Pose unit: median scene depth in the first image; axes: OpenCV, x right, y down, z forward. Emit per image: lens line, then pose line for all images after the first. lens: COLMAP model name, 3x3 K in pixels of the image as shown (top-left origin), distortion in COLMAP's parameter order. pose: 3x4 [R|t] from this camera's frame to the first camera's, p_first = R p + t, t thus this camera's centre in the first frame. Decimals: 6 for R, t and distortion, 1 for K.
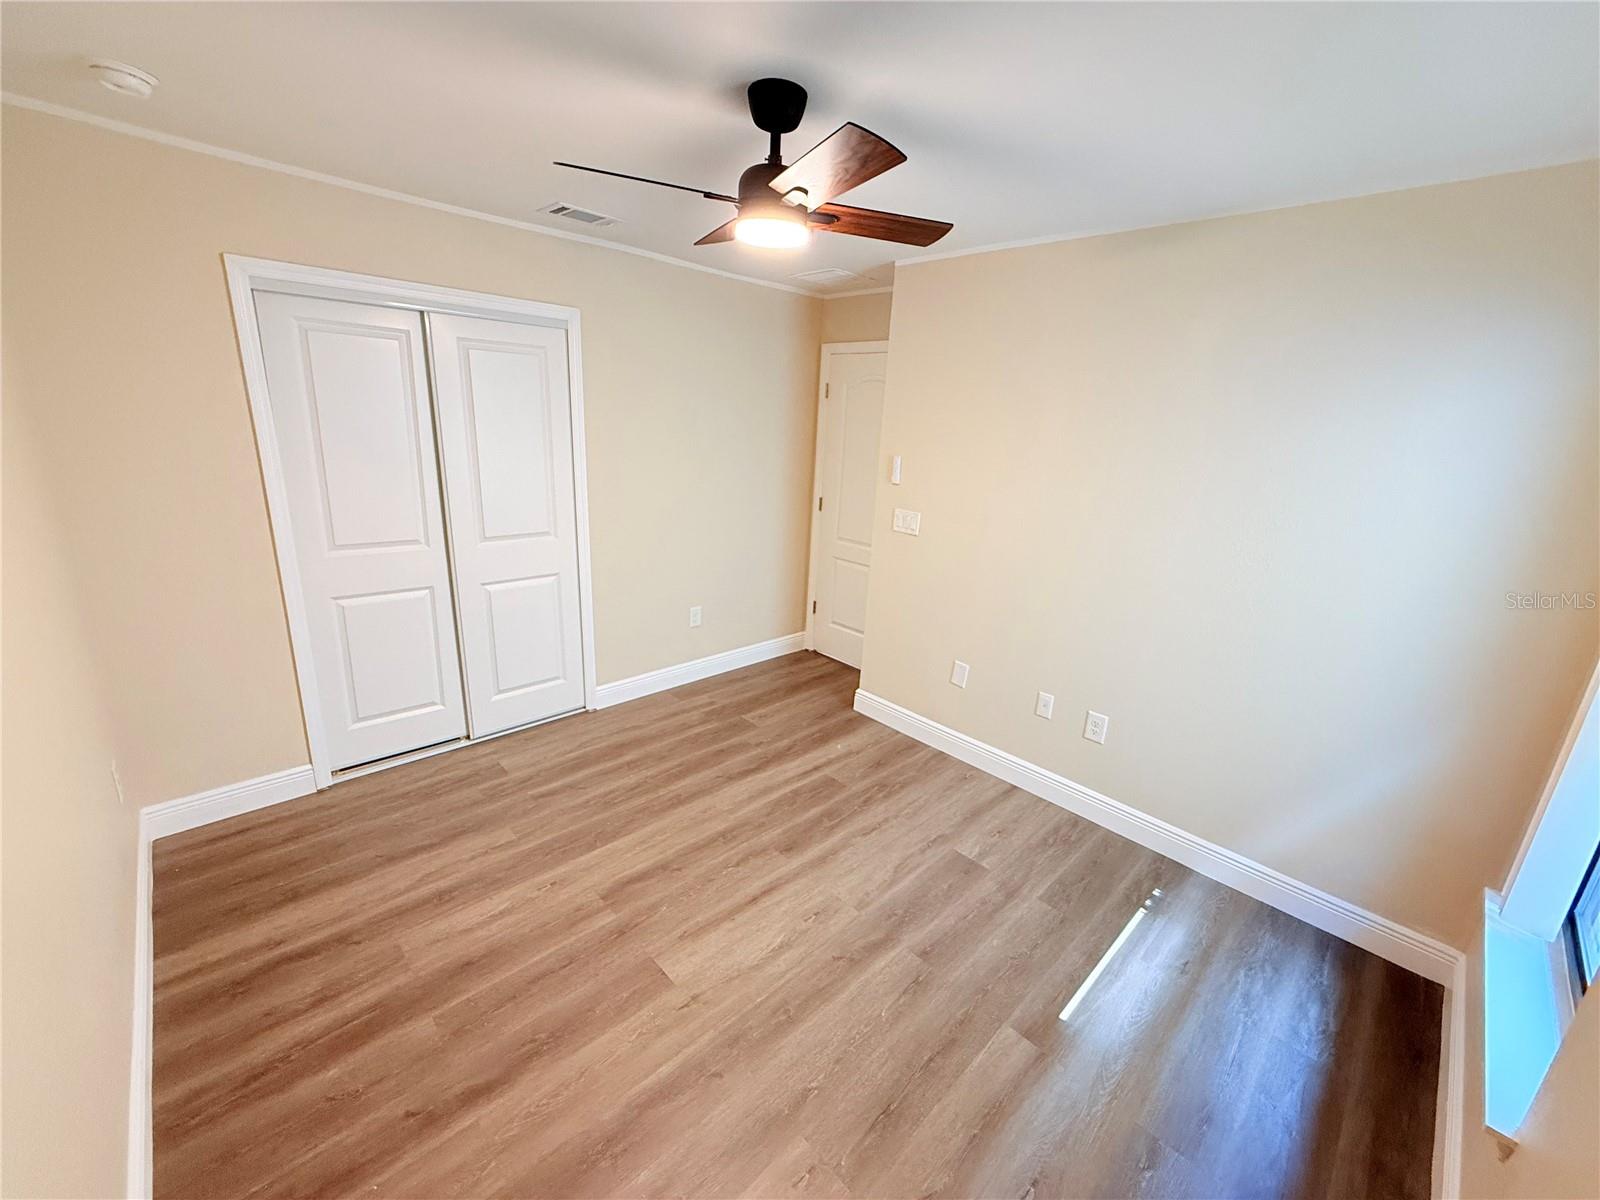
lens RADIAL K [[643.4, 0, 797.1], [0, 643.4, 593.1], [0, 0, 1]] dist [0.000110, 0.000106]
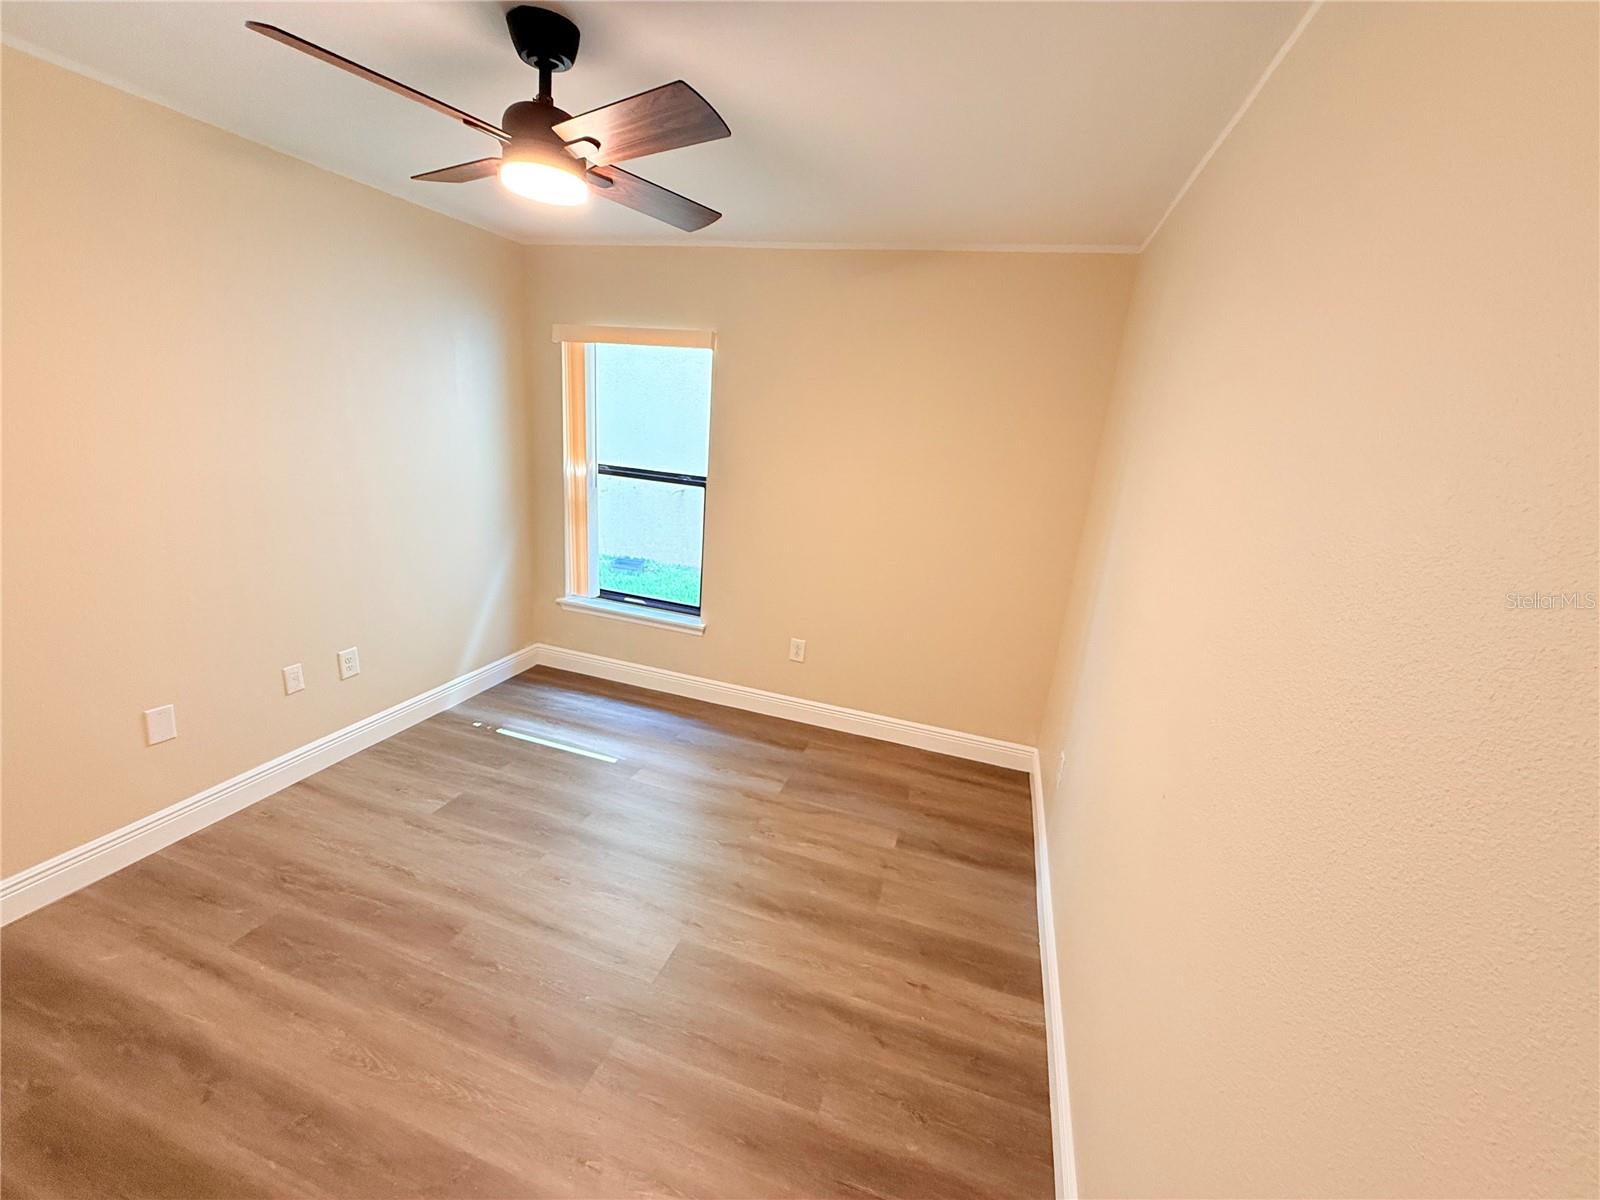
lens RADIAL K [[643.4, 0, 799.6], [0, 643.4, 600.2], [0, 0, 1]] dist [0.000110, 0.000106]
pose [[-0.469911, -0.333398, 0.817331, -0.749208], [0.127893, 0.890444, 0.436752, -0.261637], [-0.873400, 0.309765, -0.375790, 0.814515]]
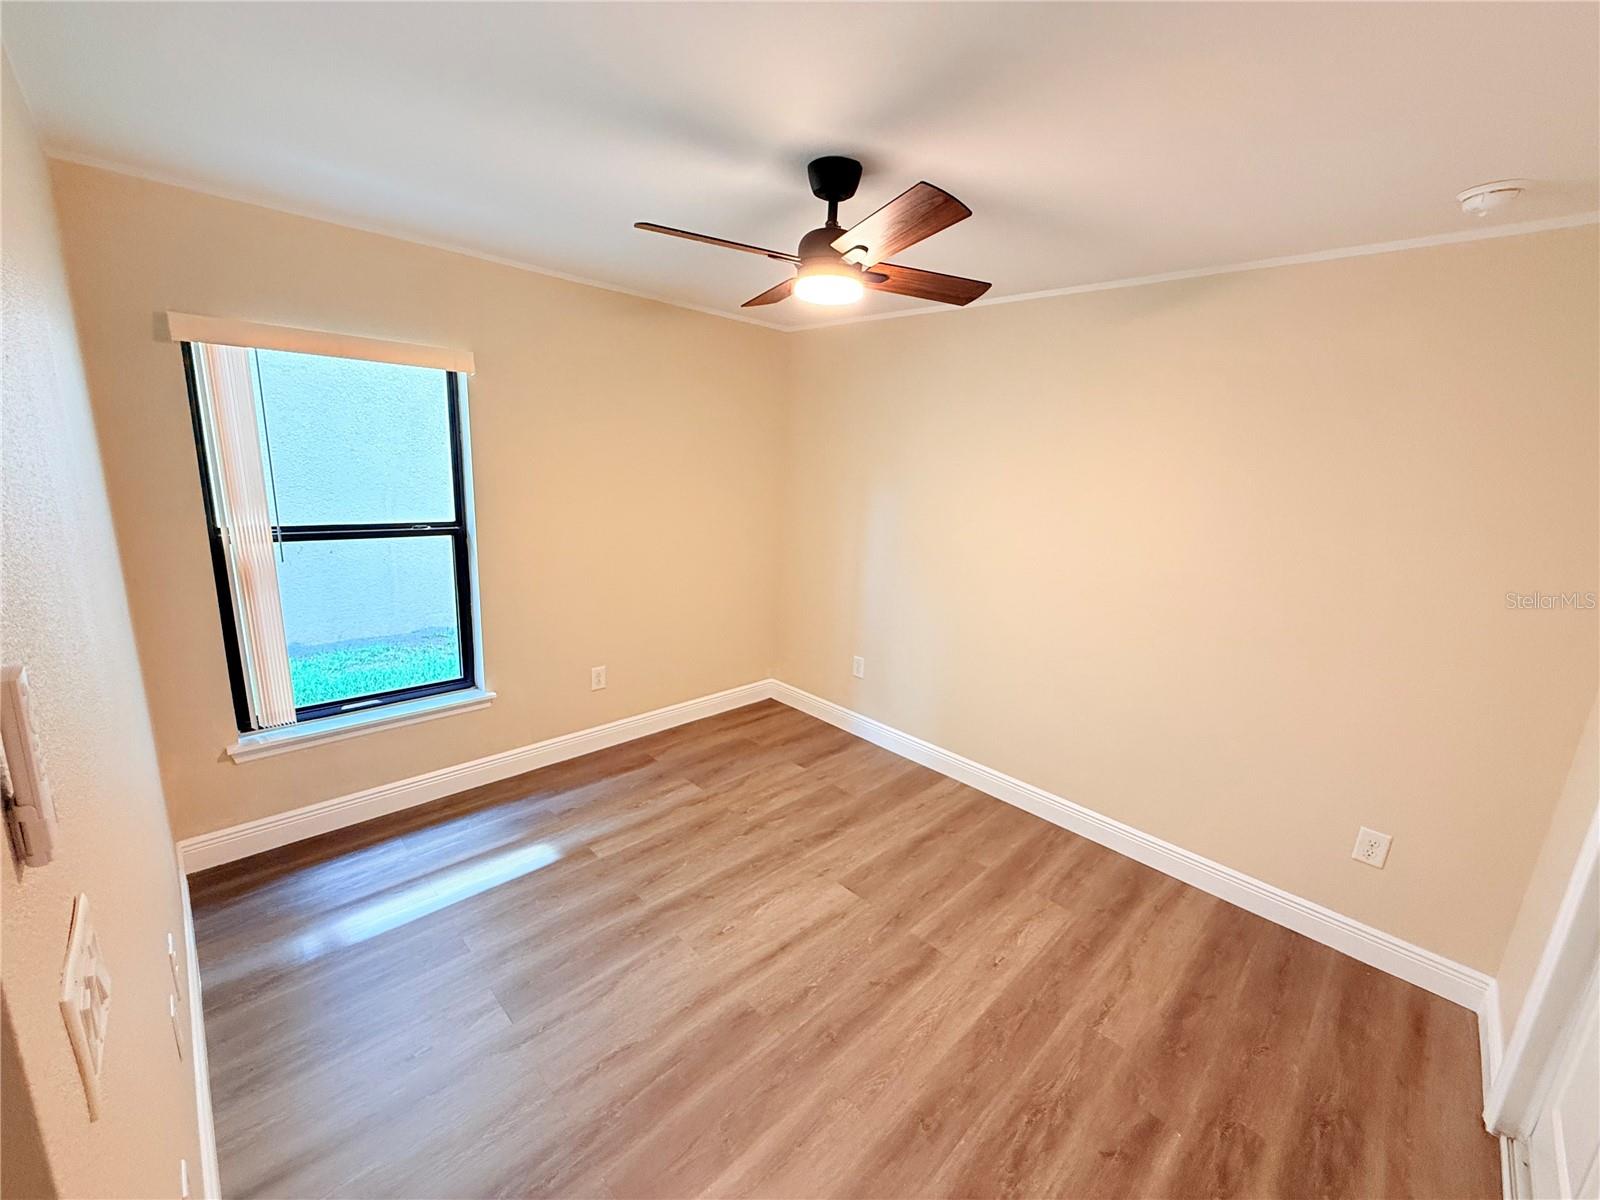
lens RADIAL K [[643.4, 0, 796.3], [0, 643.4, 597.5], [0, 0, 1]] dist [0.000110, 0.000106]
pose [[-0.994126, -0.102499, -0.034746, 0.001913], [-0.106873, 0.879076, 0.464547, -0.404040], [-0.017072, 0.465531, -0.884867, 1.475504]]
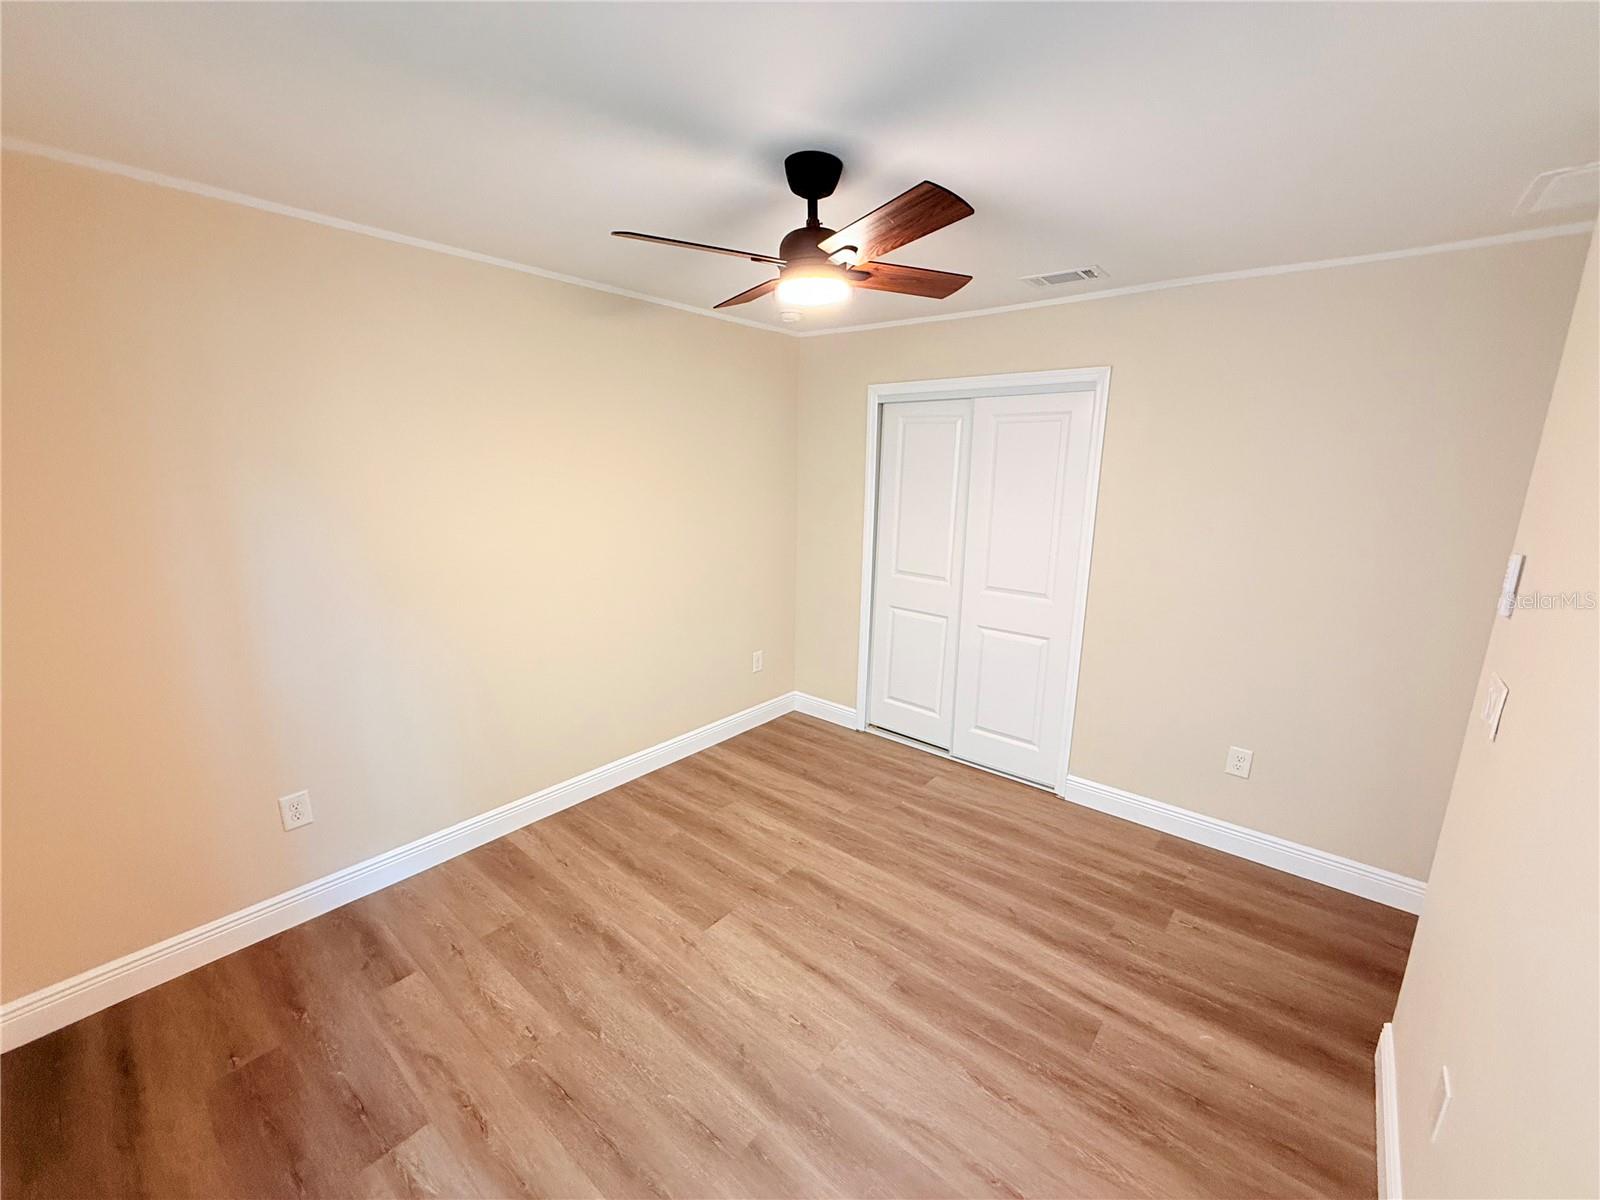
lens RADIAL K [[643.4, 0, 802.8], [0, 643.4, 593.7], [0, 0, 1]] dist [0.000110, 0.000106]
pose [[0.113105, 0.150953, -0.982049, 0.710878], [-0.272677, 0.955158, 0.115415, -0.141502], [0.955434, 0.254728, 0.149195, 0.645263]]
